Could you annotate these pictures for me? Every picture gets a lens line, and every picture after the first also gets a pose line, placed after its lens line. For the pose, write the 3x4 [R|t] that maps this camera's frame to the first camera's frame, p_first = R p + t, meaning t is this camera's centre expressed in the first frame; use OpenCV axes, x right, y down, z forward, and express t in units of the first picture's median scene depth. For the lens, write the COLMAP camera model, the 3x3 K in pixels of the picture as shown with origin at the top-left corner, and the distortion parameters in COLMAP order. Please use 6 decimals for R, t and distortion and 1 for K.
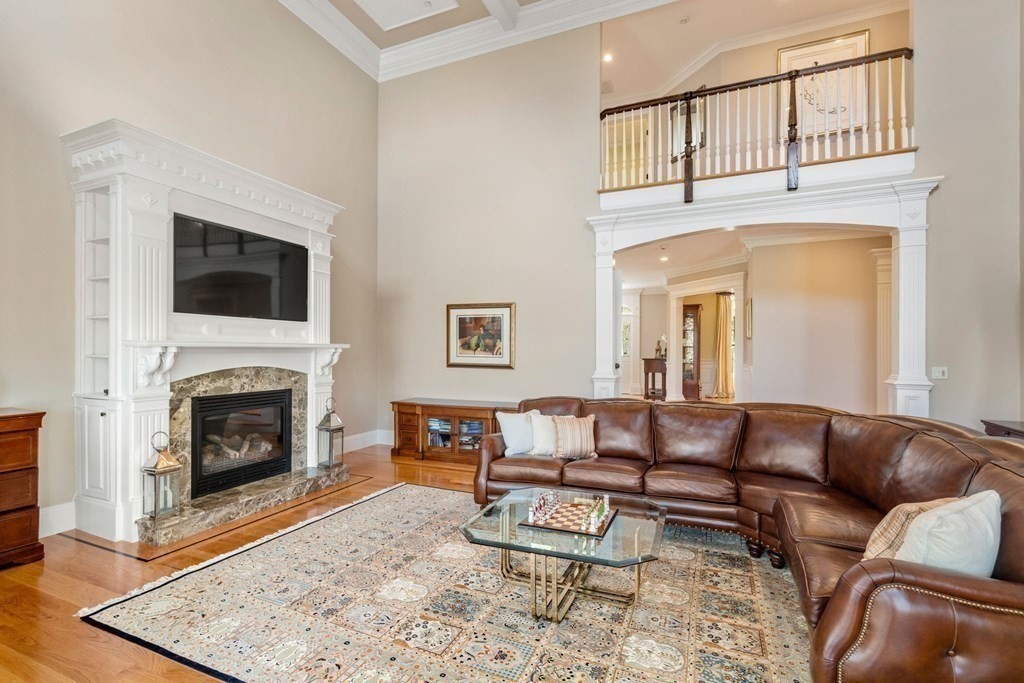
lens RADIAL K [[463.2, 0, 510.4], [0, 463.2, 341.4], [0, 0, 1]] dist [-0.000805, -0.000151]
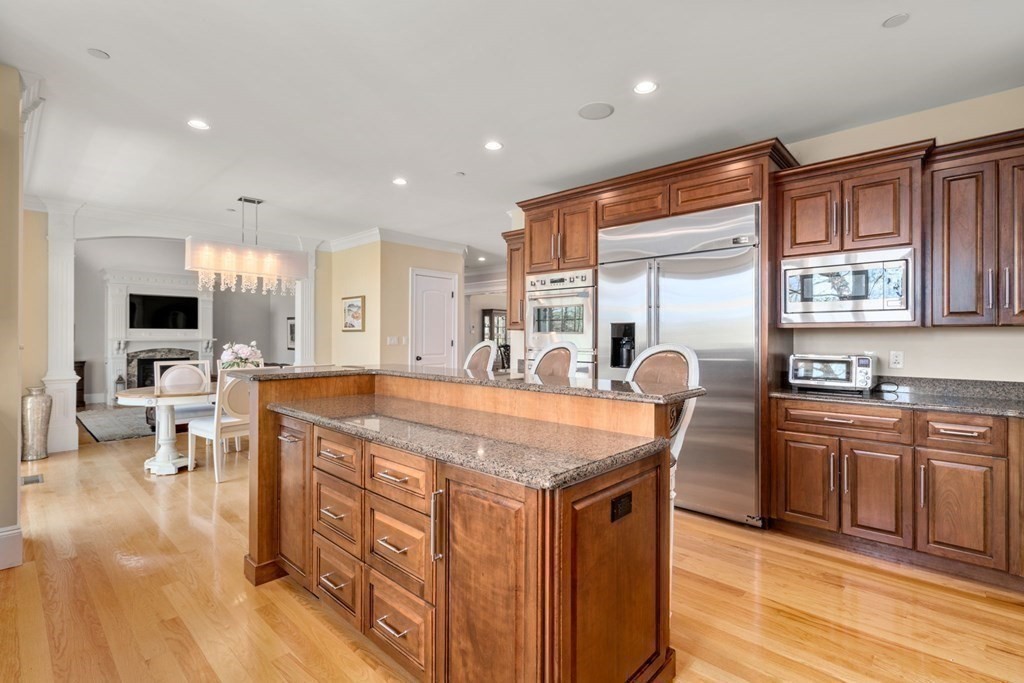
lens RADIAL K [[467.5, 0, 510.1], [0, 467.5, 333.3], [0, 0, 1]] dist [-0.001483, -0.000097]
pose [[0.943219, 0.004365, -0.332143, 2.375947], [-0.000245, 0.999923, 0.012446, -0.068300], [0.332172, -0.011658, 0.943147, -0.904665]]
